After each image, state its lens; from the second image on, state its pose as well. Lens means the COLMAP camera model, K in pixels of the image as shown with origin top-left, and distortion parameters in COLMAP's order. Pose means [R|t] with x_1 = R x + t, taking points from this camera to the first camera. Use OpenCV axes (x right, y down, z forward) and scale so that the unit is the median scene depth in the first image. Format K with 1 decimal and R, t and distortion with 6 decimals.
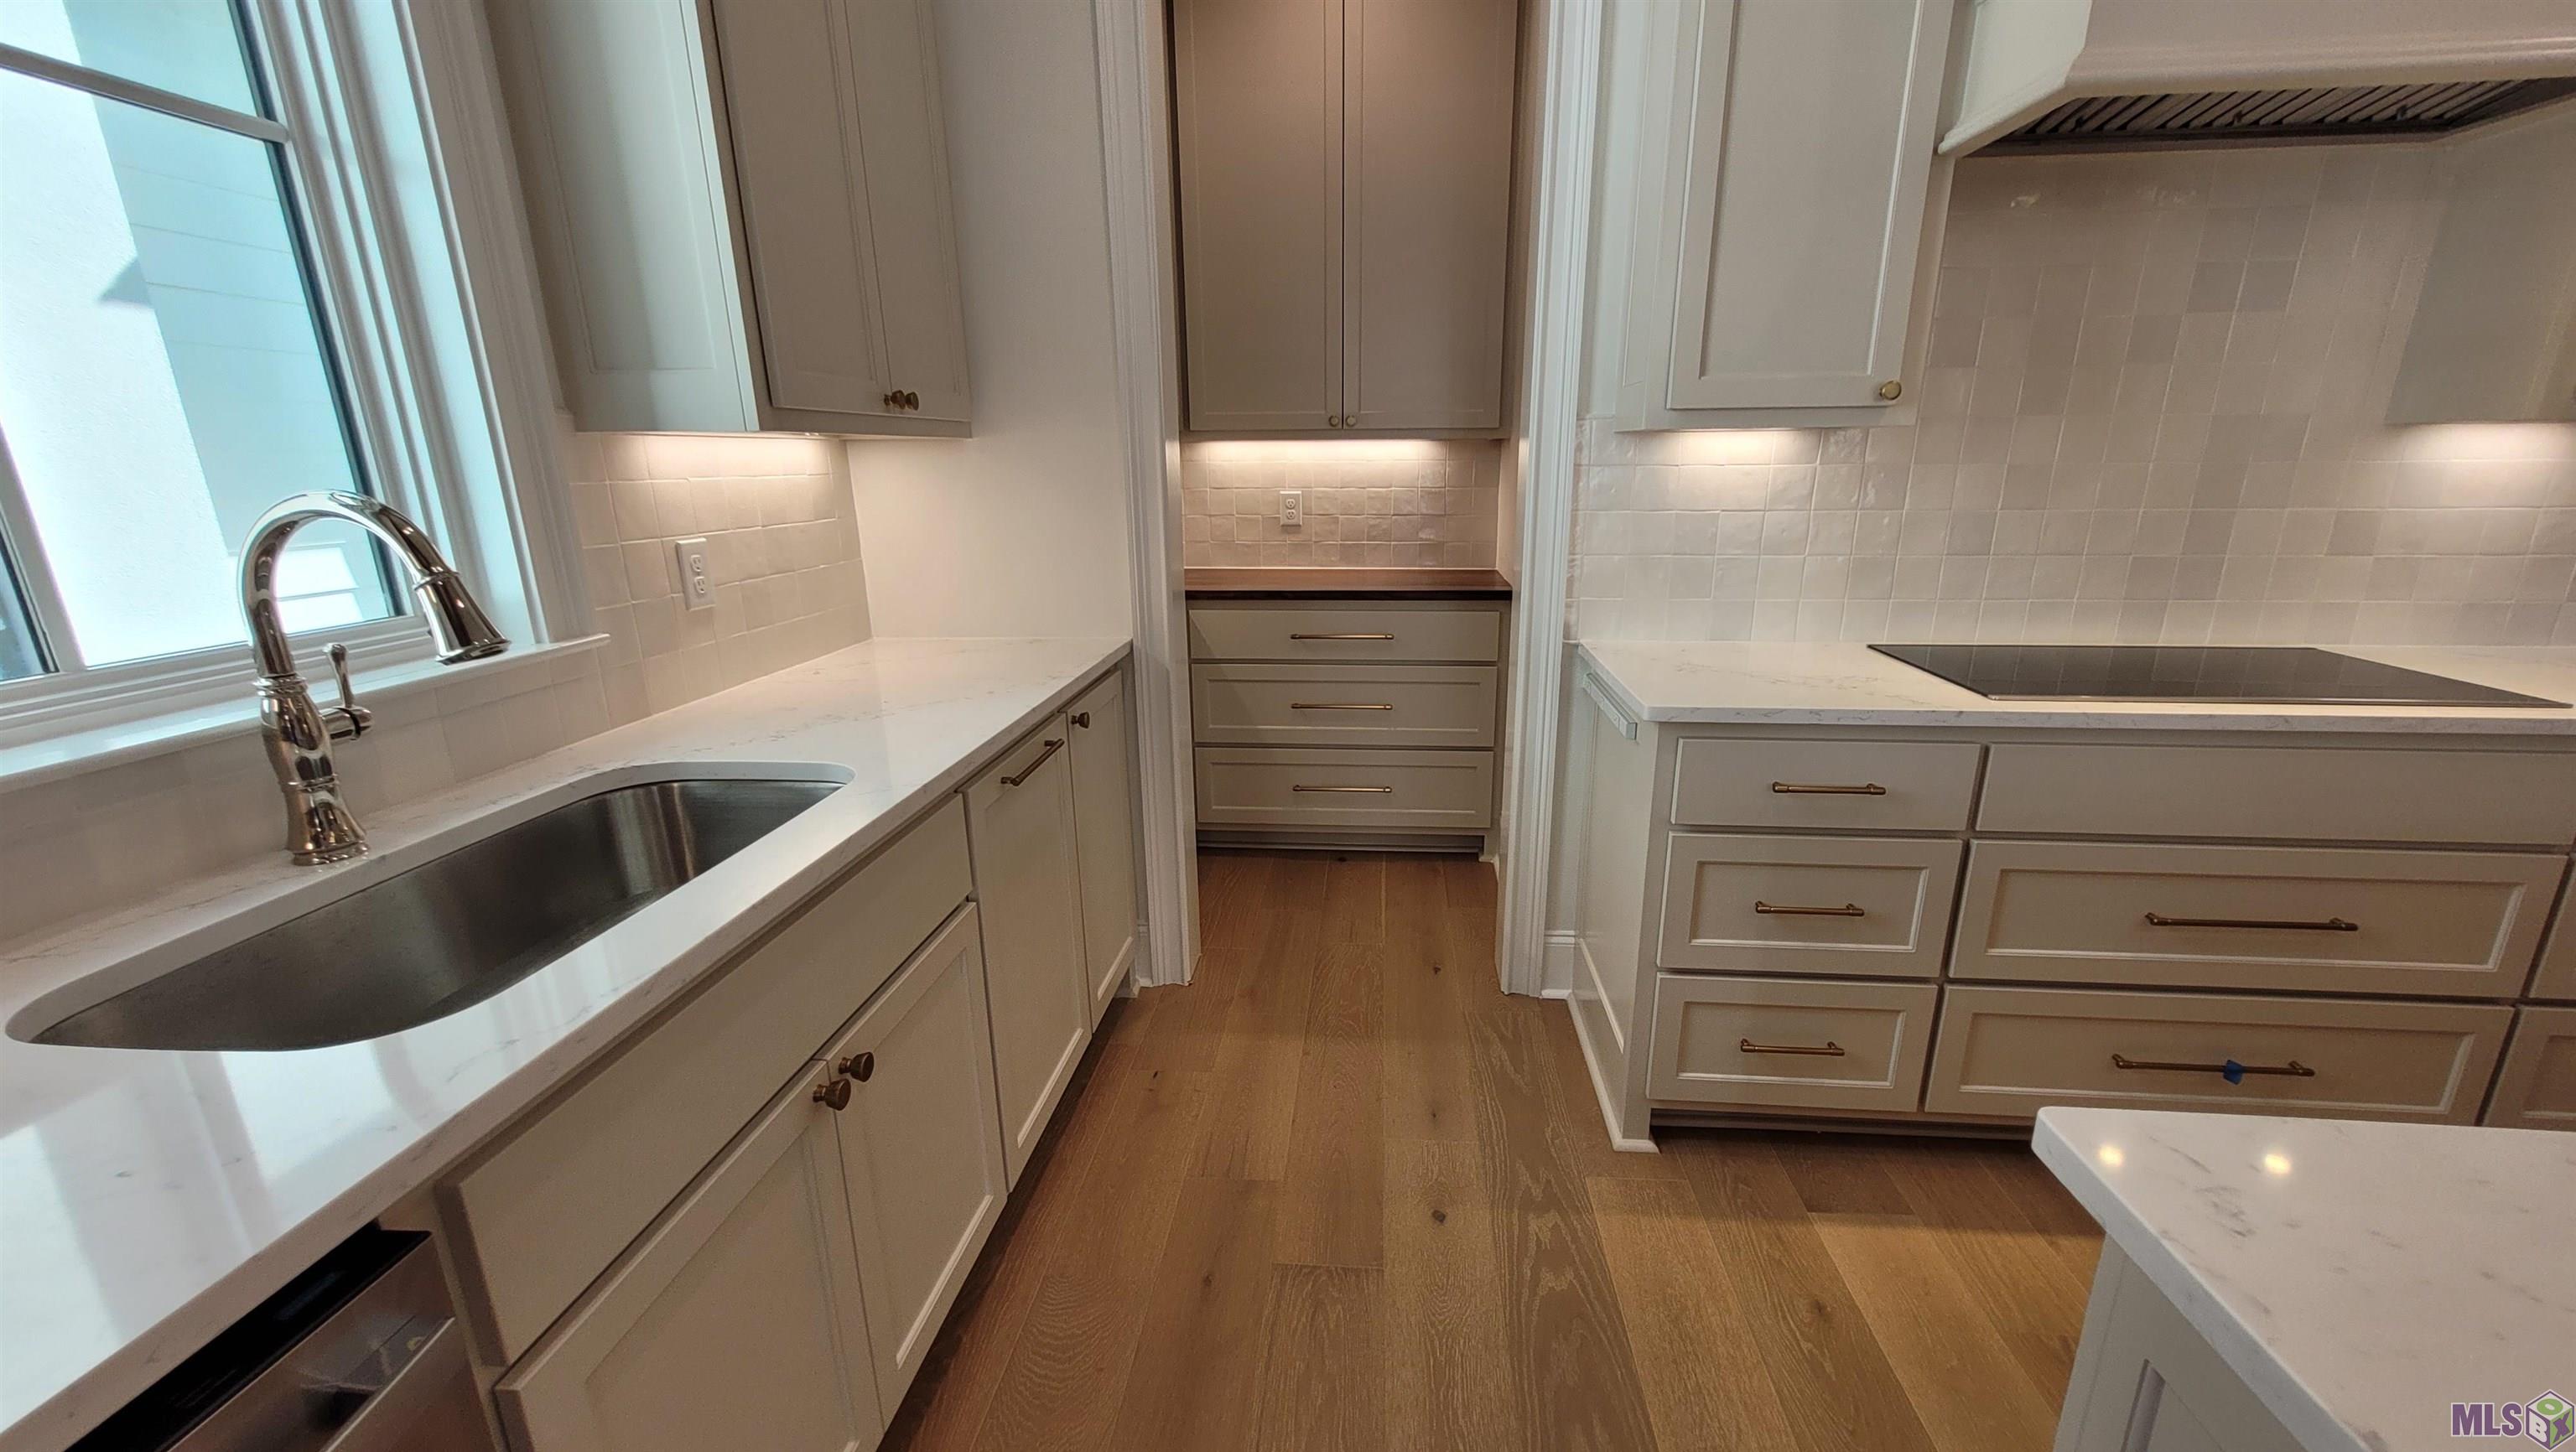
lens RADIAL K [[1035.4, 0, 1312.5], [0, 1035.4, 747.7], [0, 0, 1]] dist [0.009764, -0.000675]
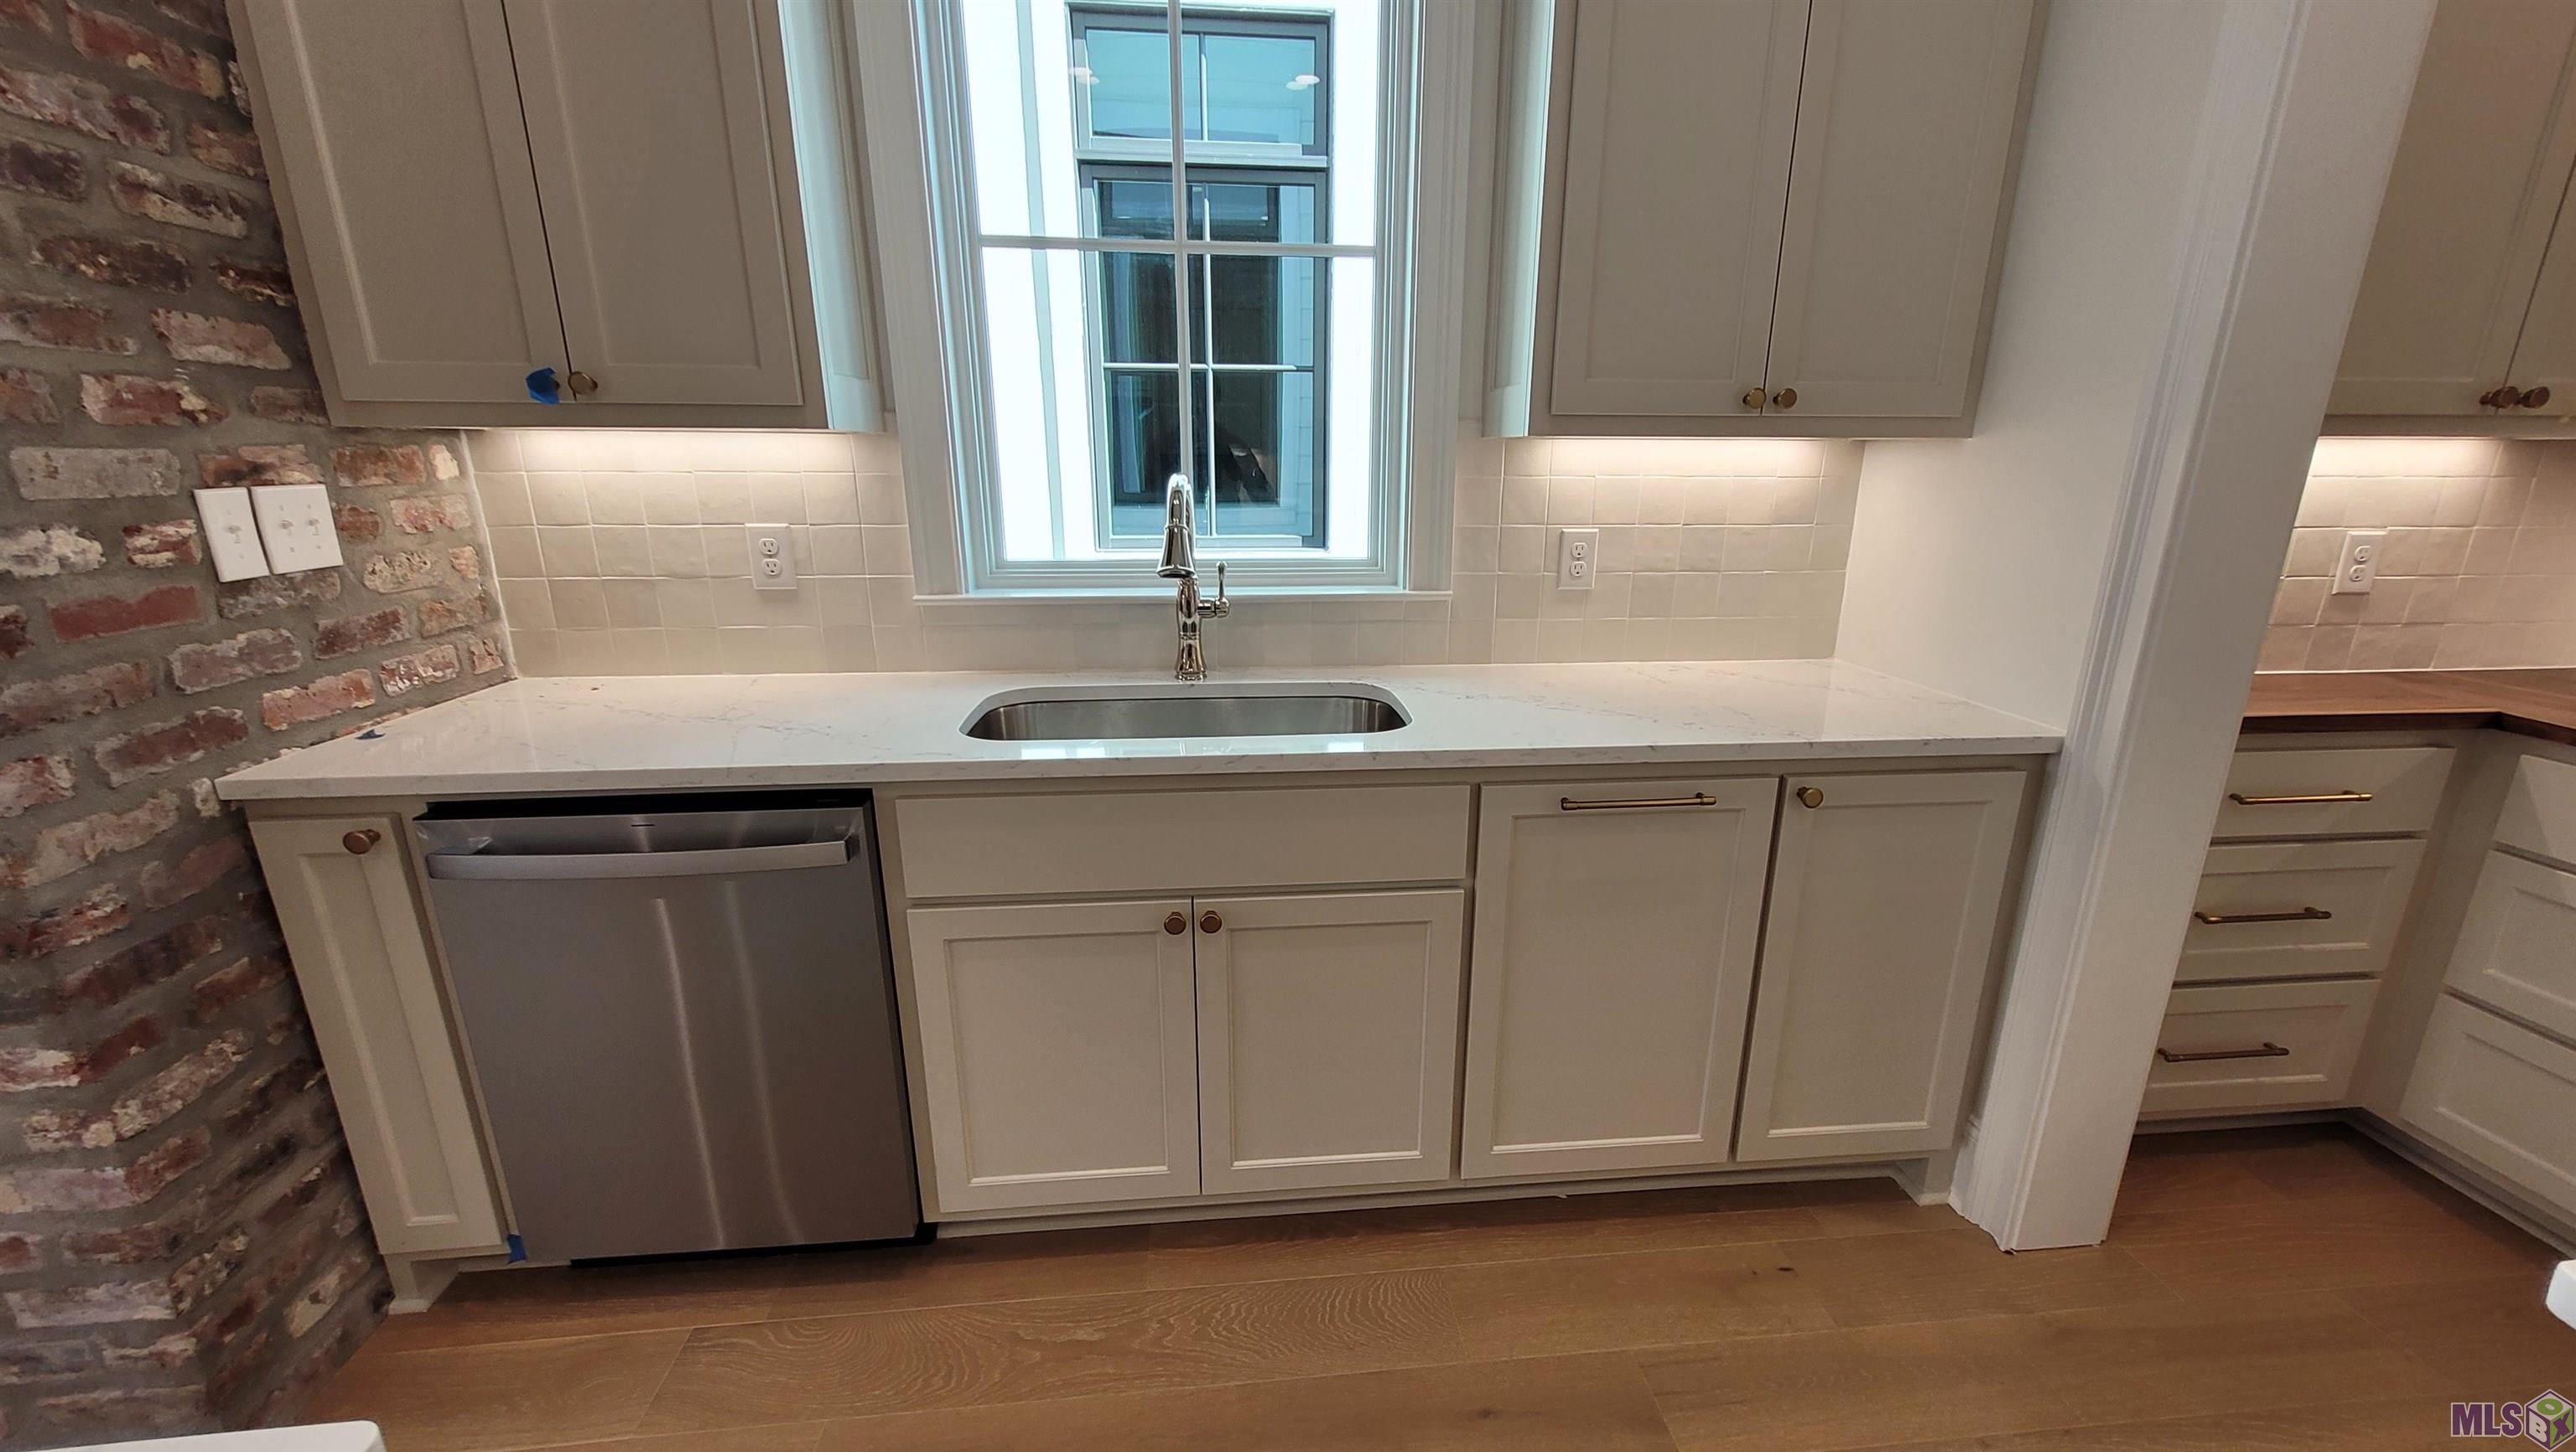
lens RADIAL K [[1035.4, 0, 1312.5], [0, 1035.4, 747.7], [0, 0, 1]] dist [0.009764, -0.000675]
pose [[0.176372, 0.286378, -0.941743, 0.575450], [-0.275423, 0.932883, 0.232102, -0.182729], [0.945005, 0.218441, 0.243409, 0.568145]]
